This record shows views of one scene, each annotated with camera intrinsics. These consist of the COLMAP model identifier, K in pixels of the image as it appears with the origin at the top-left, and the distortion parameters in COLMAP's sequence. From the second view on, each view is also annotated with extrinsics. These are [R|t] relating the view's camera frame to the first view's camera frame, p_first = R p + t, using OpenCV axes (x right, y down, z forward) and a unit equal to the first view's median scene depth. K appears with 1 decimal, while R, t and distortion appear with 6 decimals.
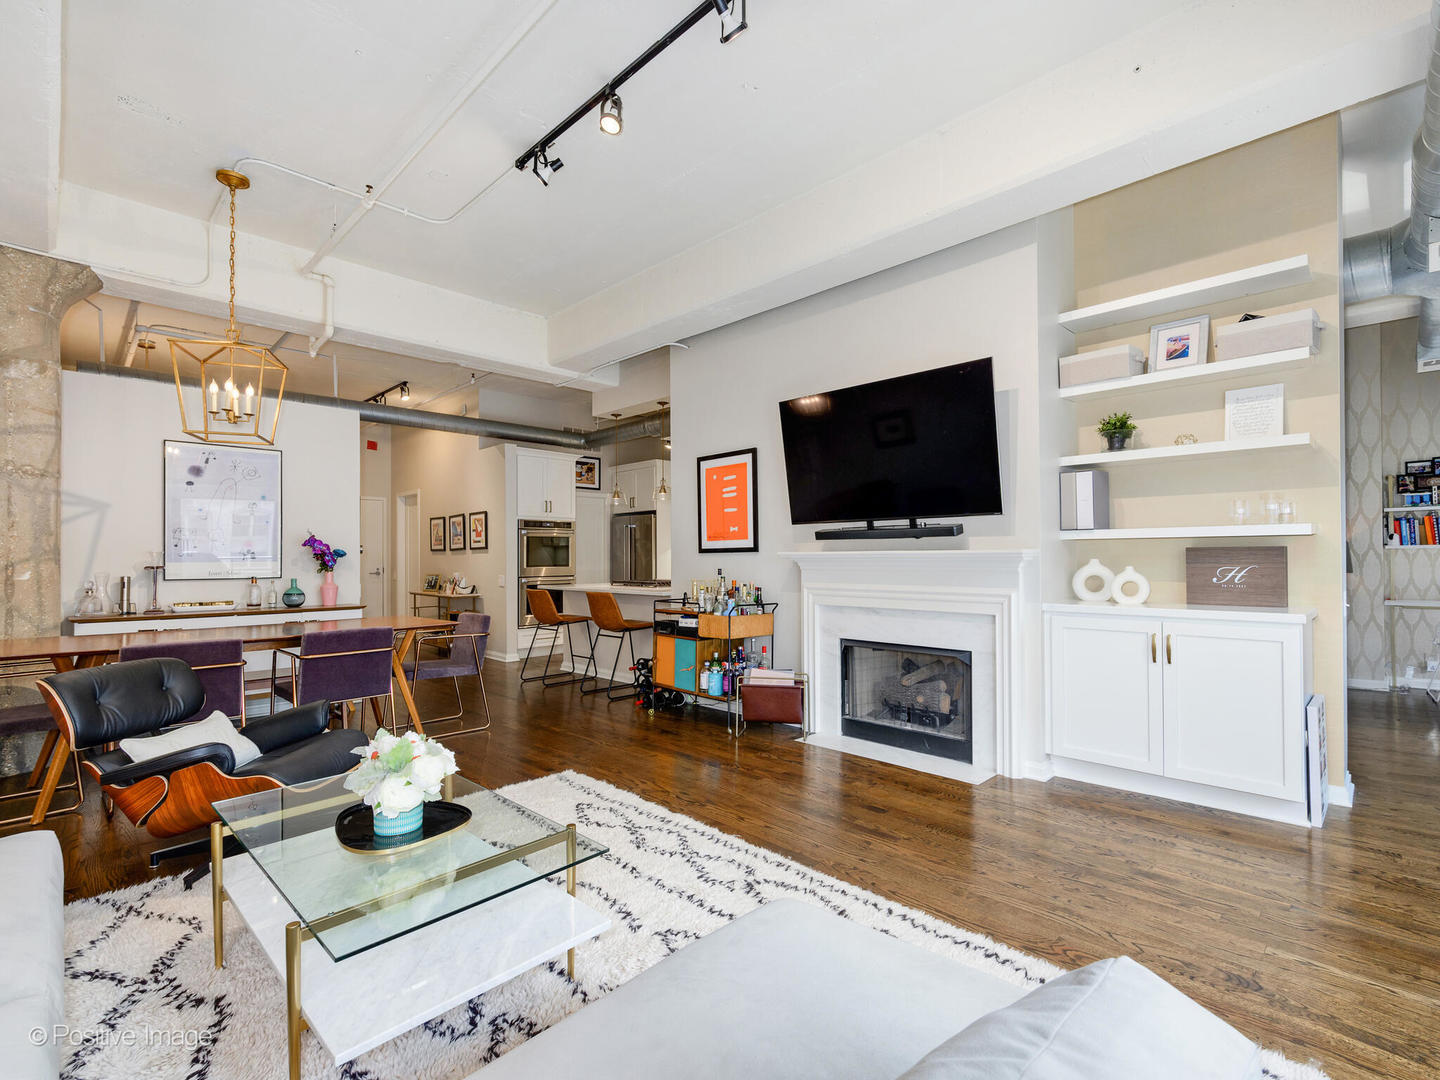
lens RADIAL K [[651.6, 0, 770.2], [0, 651.6, 546.6], [0, 0, 1]] dist [-0.006085, -0.001821]
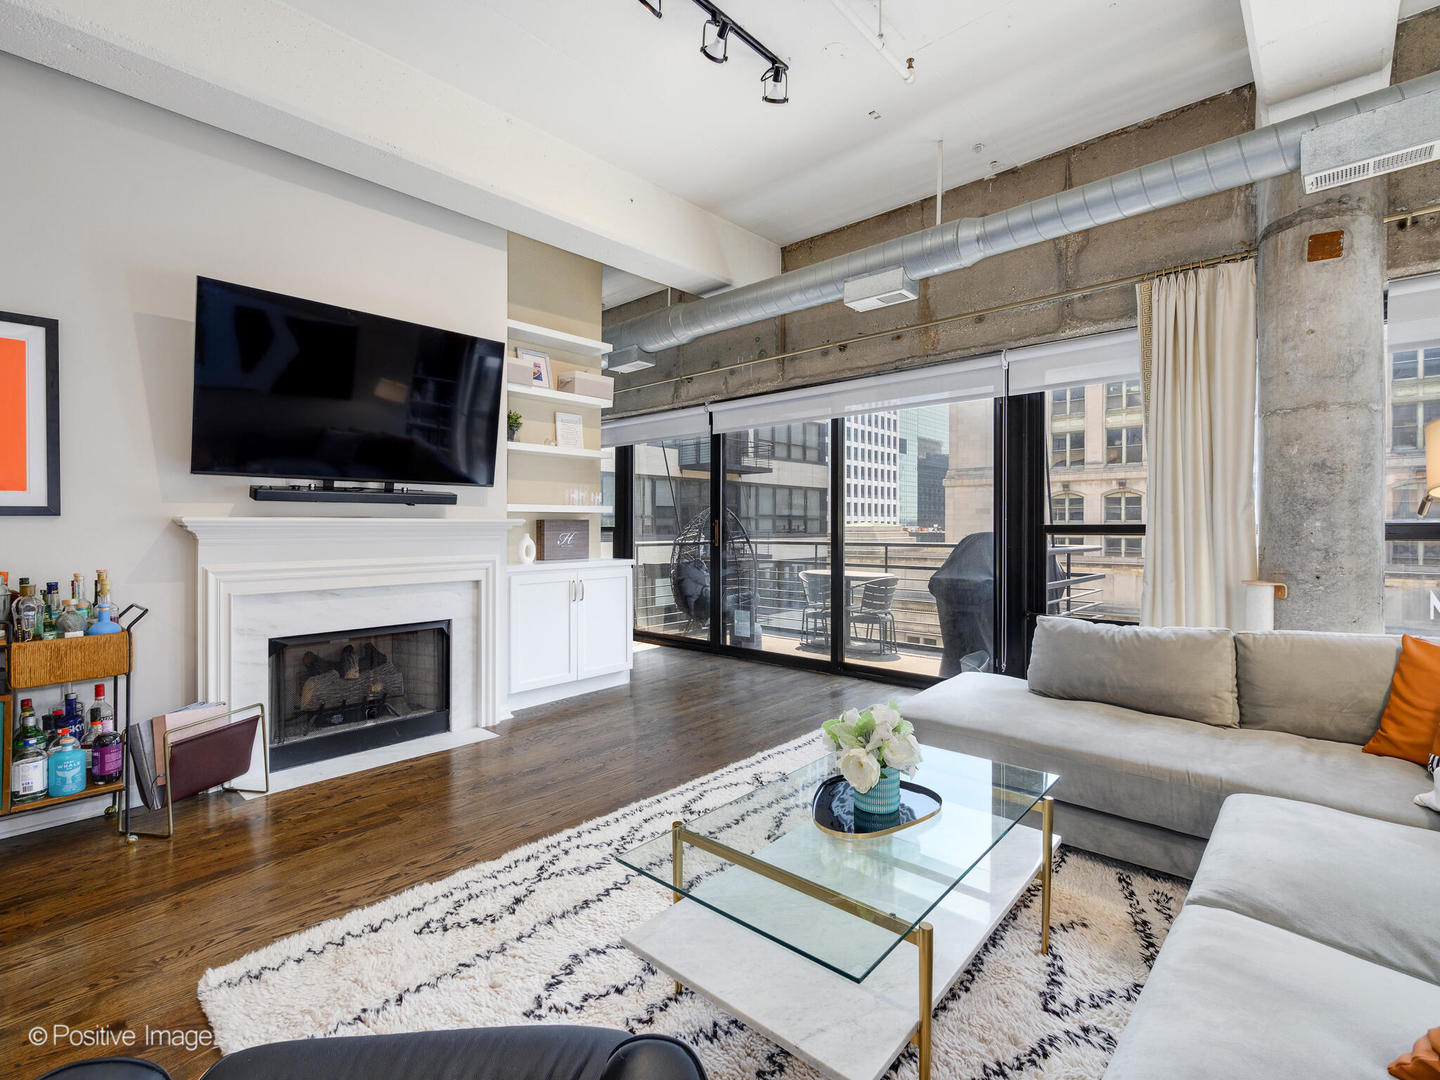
lens RADIAL K [[683.4, 0, 706.8], [0, 683.4, 530.3], [0, 0, 1]] dist [-0.005246, 0.001176]
pose [[0.012623, 0.000643, 0.999920, -0.671598], [-0.007807, 0.999969, -0.000544, 0.019075], [-0.999890, -0.007799, 0.012628, 0.536808]]
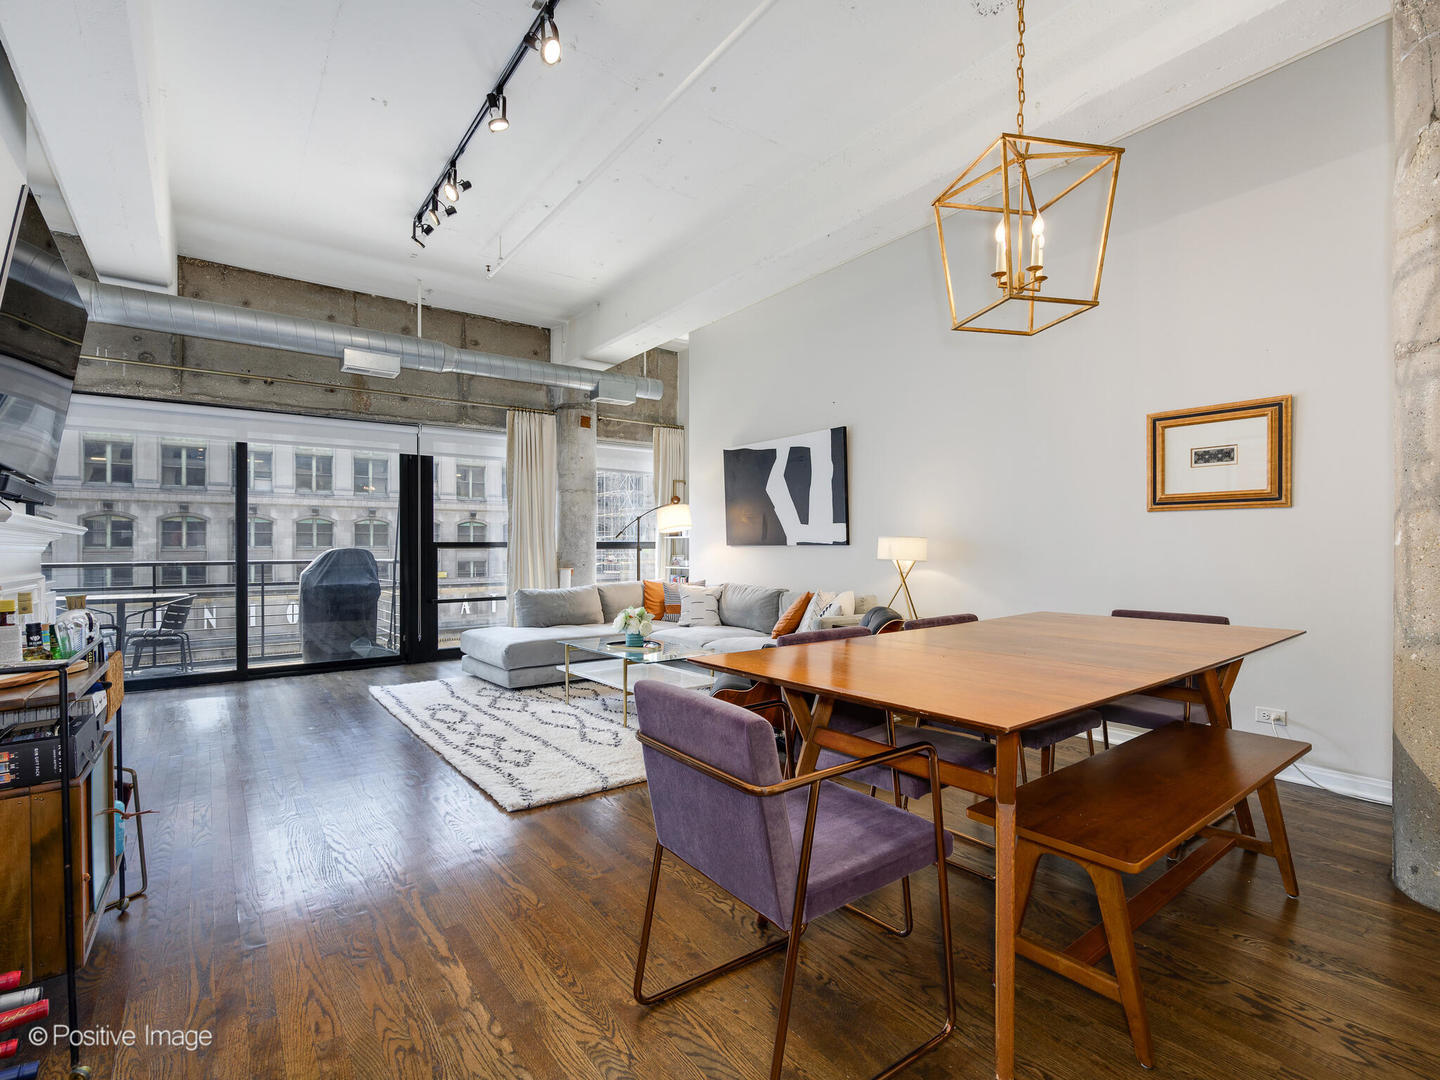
lens RADIAL K [[690.3, 0, 739.3], [0, 690.3, 548.5], [0, 0, 1]] dist [-0.001615, -0.001136]
pose [[-0.984550, 0.012668, 0.174646, -0.606355], [0.010396, 0.999849, -0.013923, 0.050125], [-0.174796, -0.011892, -0.984533, 1.490598]]
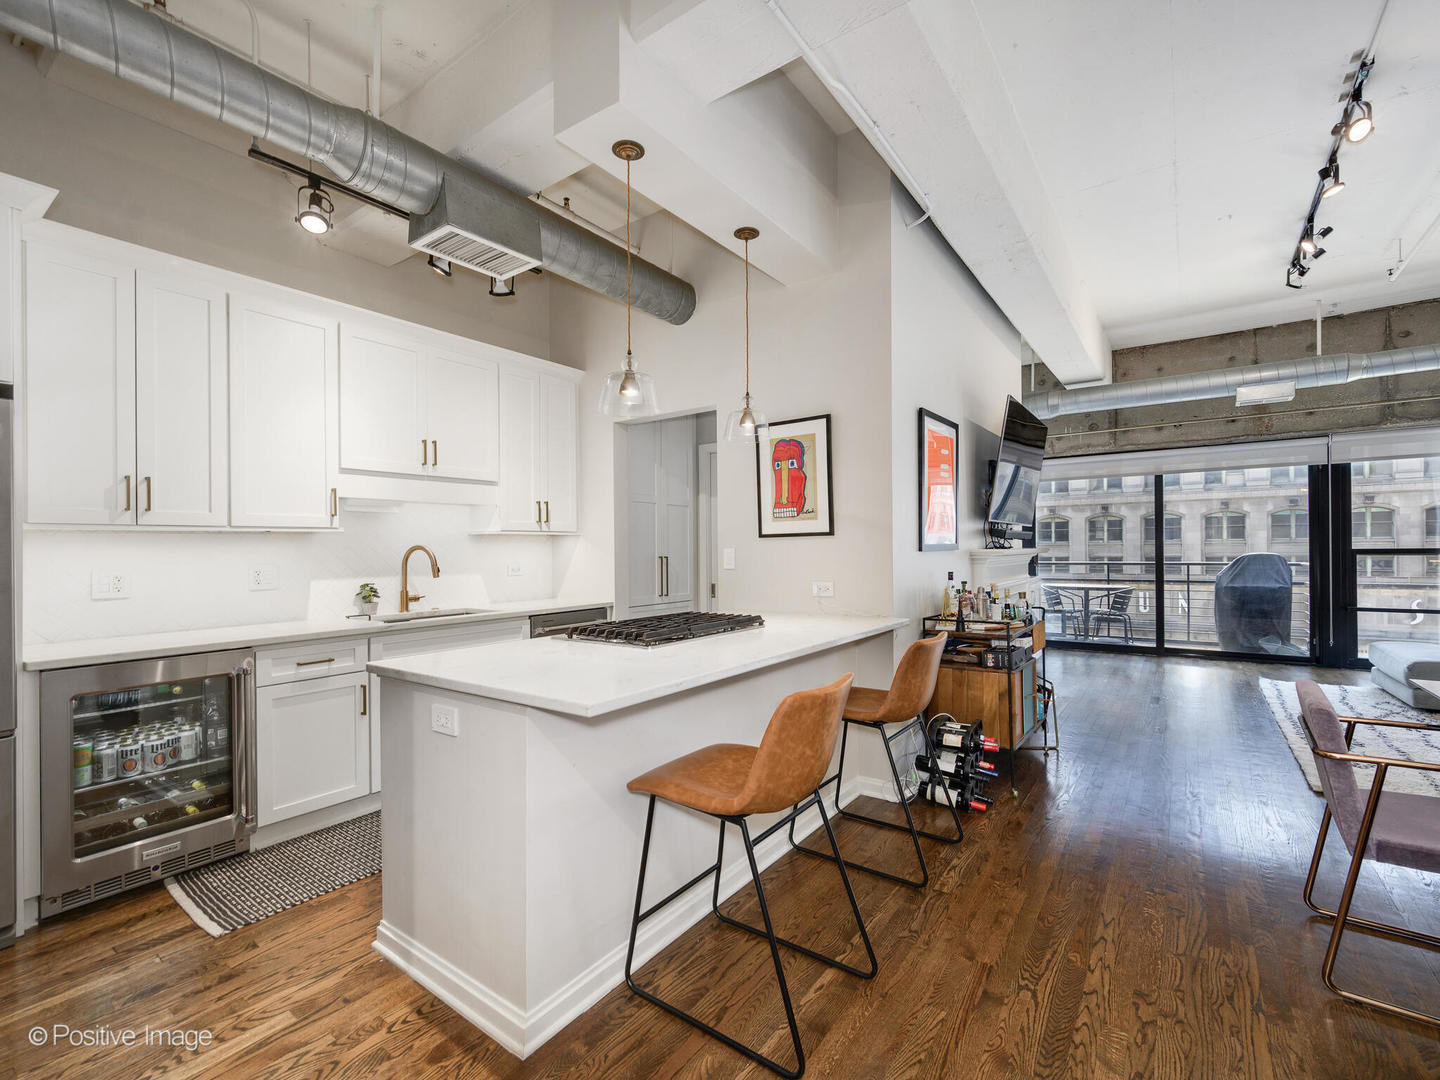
lens RADIAL K [[651.3, 0, 716.3], [0, 651.3, 547.2], [0, 0, 1]] dist [0.004920, 0.001759]
pose [[-0.108293, 0.008599, 0.994082, -0.966492], [0.000044, 0.999963, -0.008646, 0.014507], [-0.994119, -0.000893, -0.108289, 1.651041]]
